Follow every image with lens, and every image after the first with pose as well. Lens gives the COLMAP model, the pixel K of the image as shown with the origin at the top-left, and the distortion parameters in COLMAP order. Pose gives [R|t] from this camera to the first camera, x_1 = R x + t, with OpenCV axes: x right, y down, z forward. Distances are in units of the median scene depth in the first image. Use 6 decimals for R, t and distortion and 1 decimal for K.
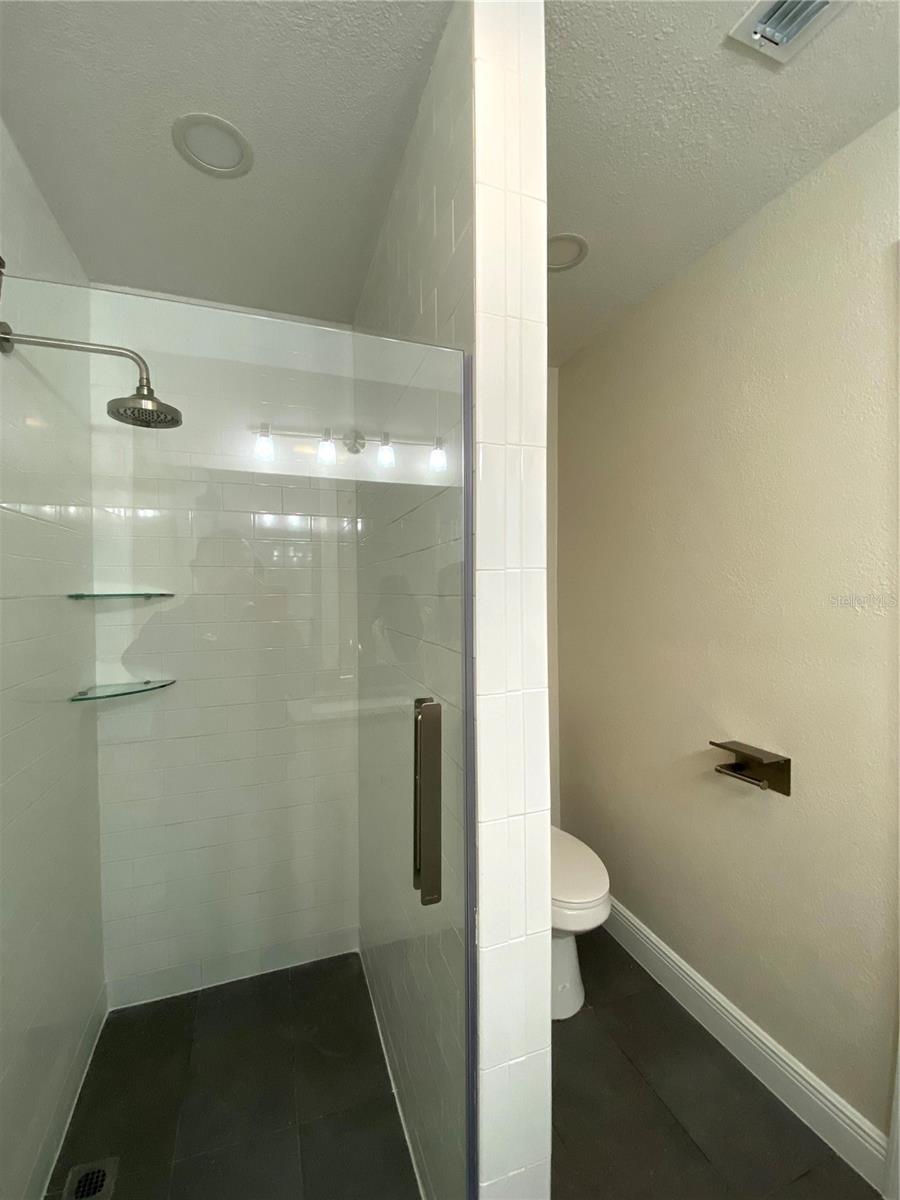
lens RADIAL K [[482.2, 0, 452.8], [0, 482.2, 598.8], [0, 0, 1]] dist [0.003709, -0.014755]
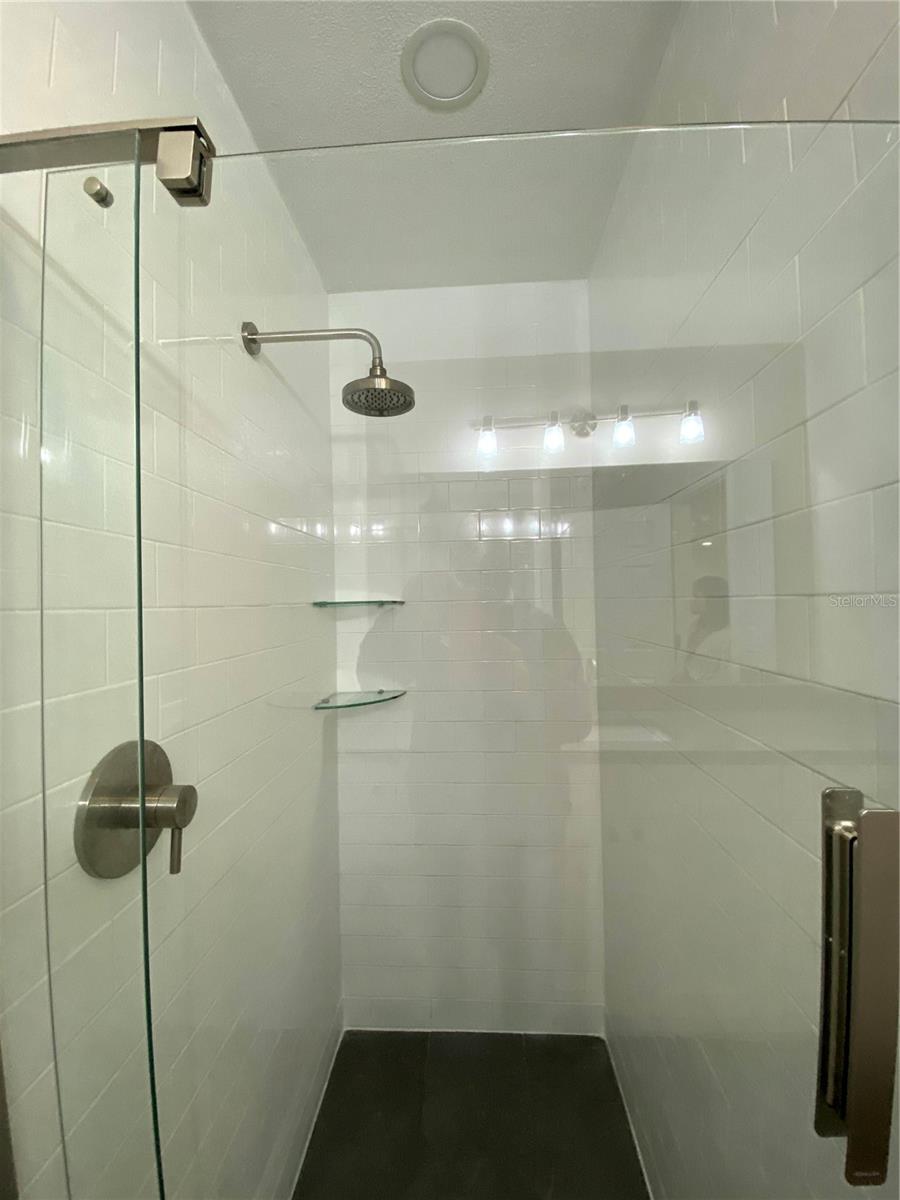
lens RADIAL K [[482.2, 0, 452.8], [0, 482.2, 598.8], [0, 0, 1]] dist [0.003709, -0.014755]
pose [[0.916121, -0.013127, -0.400687, -0.112246], [0.007095, 0.999838, -0.016534, 0.002635], [0.400839, 0.012305, 0.916066, 0.169268]]
